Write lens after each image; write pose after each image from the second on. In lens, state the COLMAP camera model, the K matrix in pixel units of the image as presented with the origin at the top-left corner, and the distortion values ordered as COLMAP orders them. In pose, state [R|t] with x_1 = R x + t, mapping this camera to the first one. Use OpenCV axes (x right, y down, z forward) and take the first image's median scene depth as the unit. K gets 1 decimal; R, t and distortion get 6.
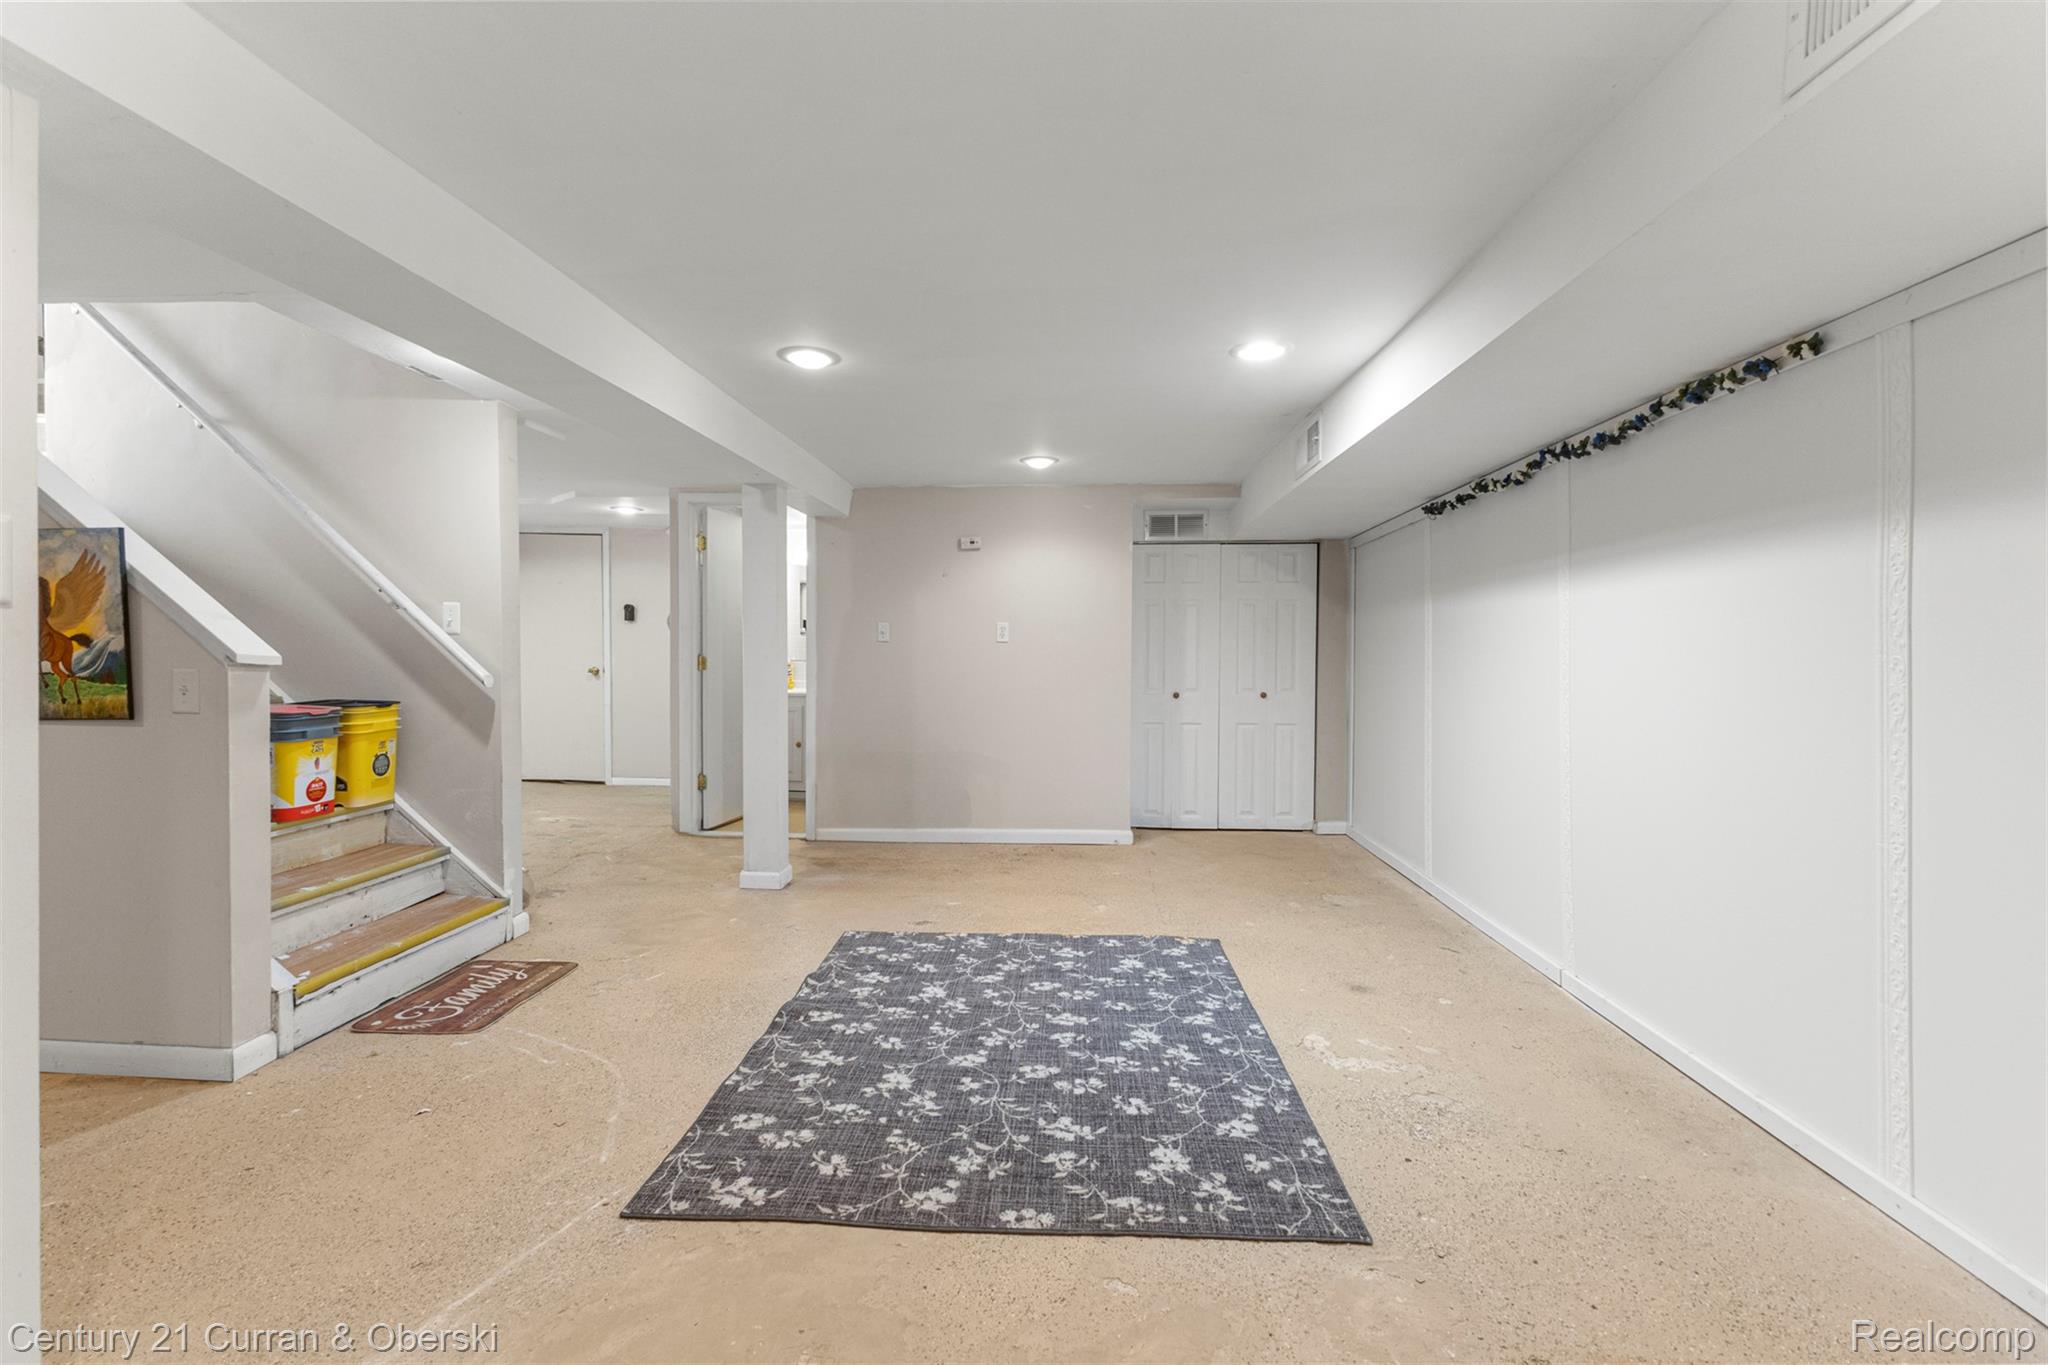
lens RADIAL K [[877.6, 0, 1028.2], [0, 877.6, 672.7], [0, 0, 1]] dist [0.001515, 0.000725]
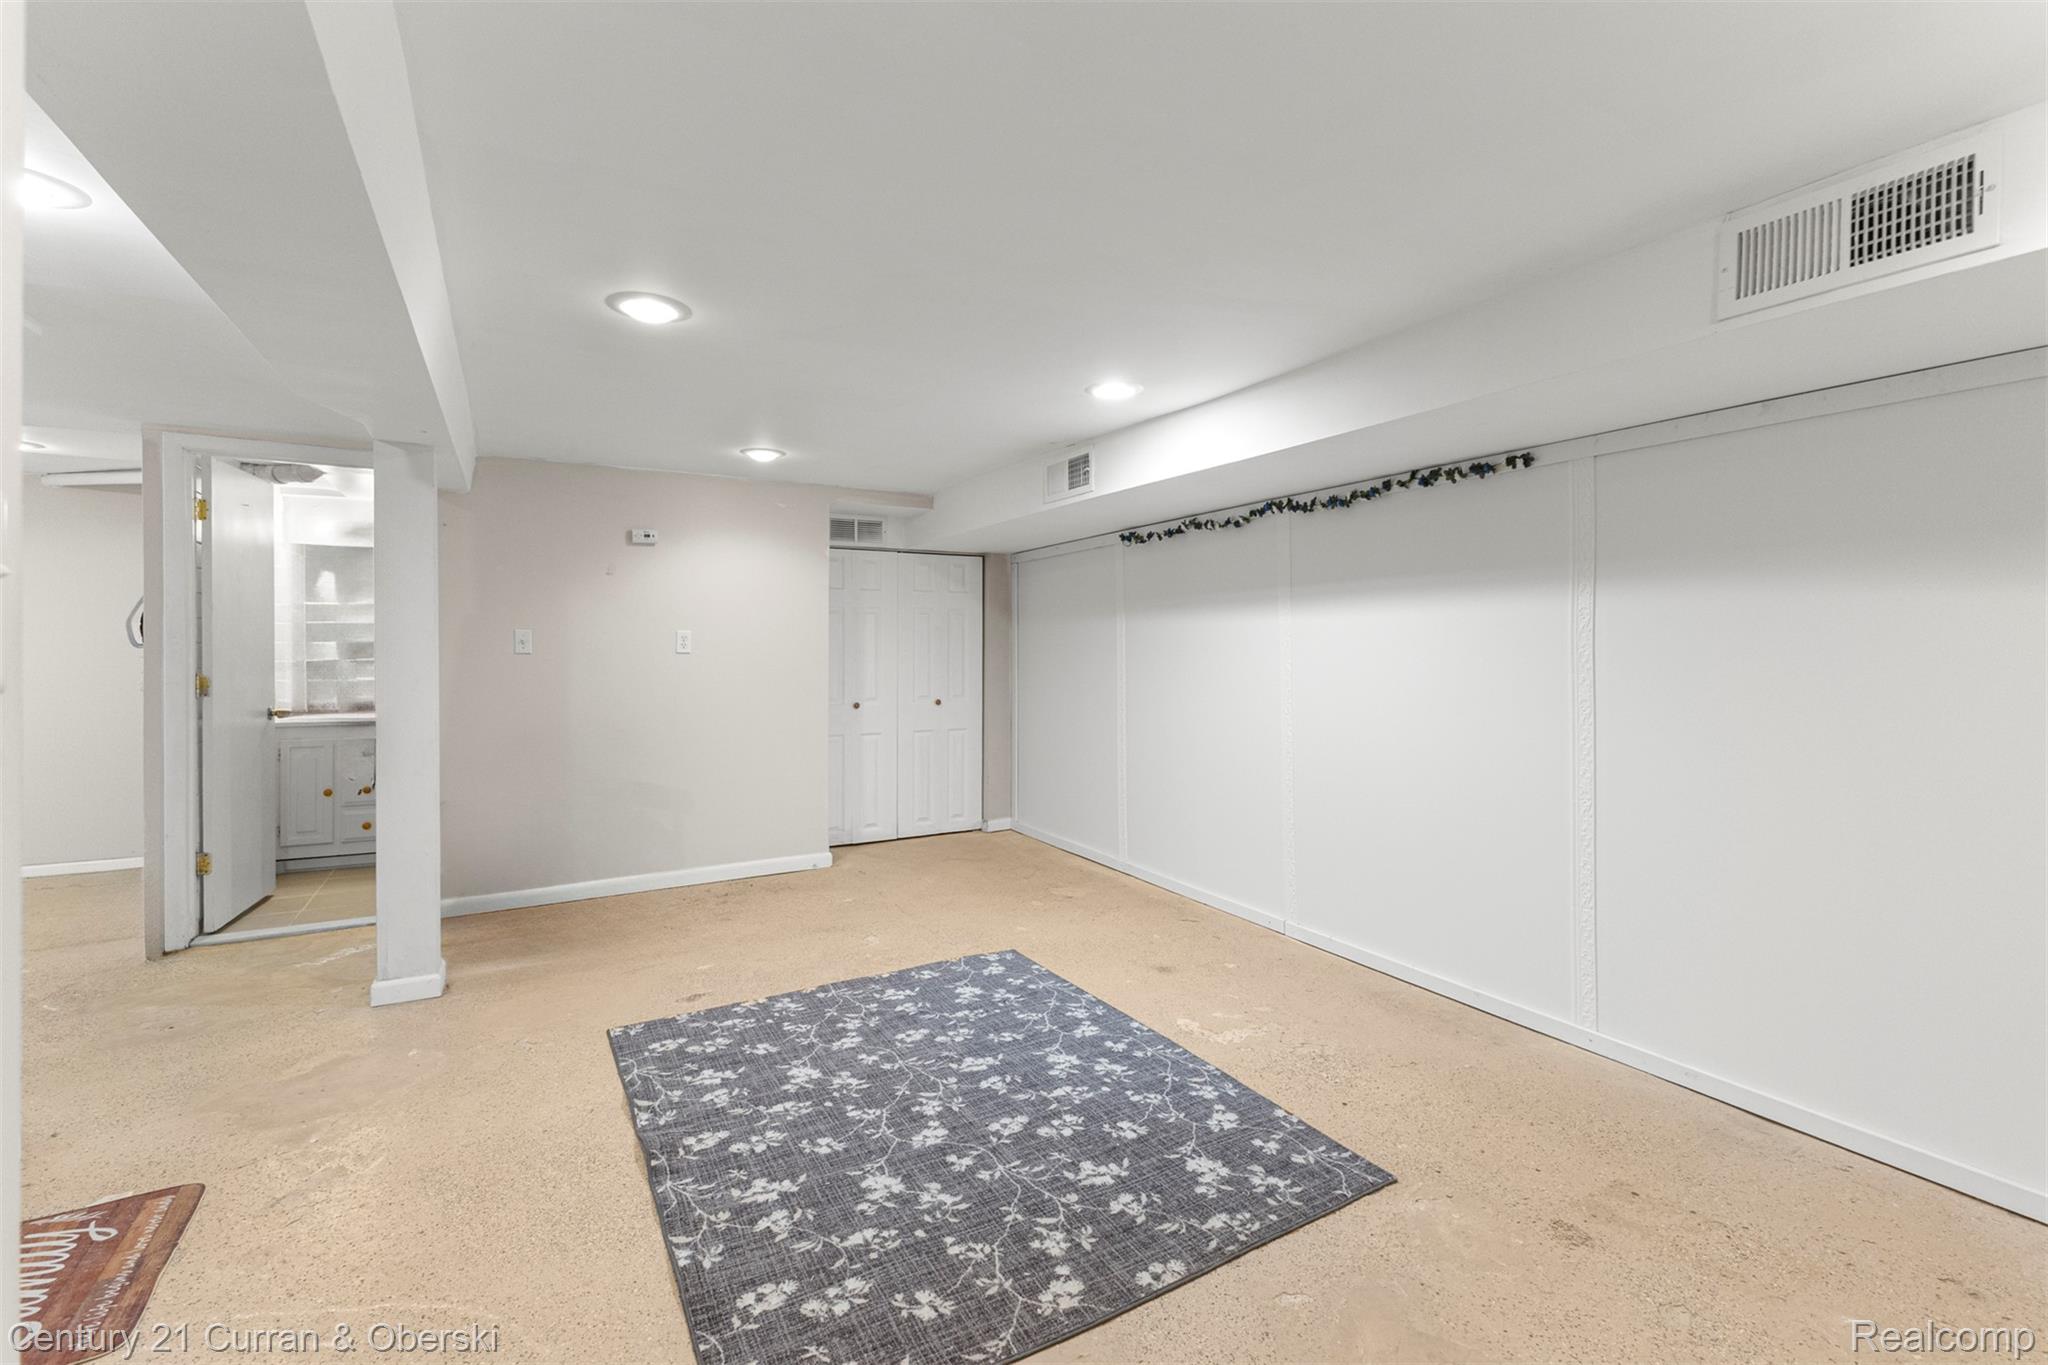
lens RADIAL K [[886.0, 0, 1025.8], [0, 886.0, 654.8], [0, 0, 1]] dist [0.004875, 0.000170]
pose [[0.837861, -0.008833, 0.545811, -0.406937], [0.016889, 0.999810, -0.009745, -0.034164], [-0.545622, 0.017383, 0.837851, 0.153324]]
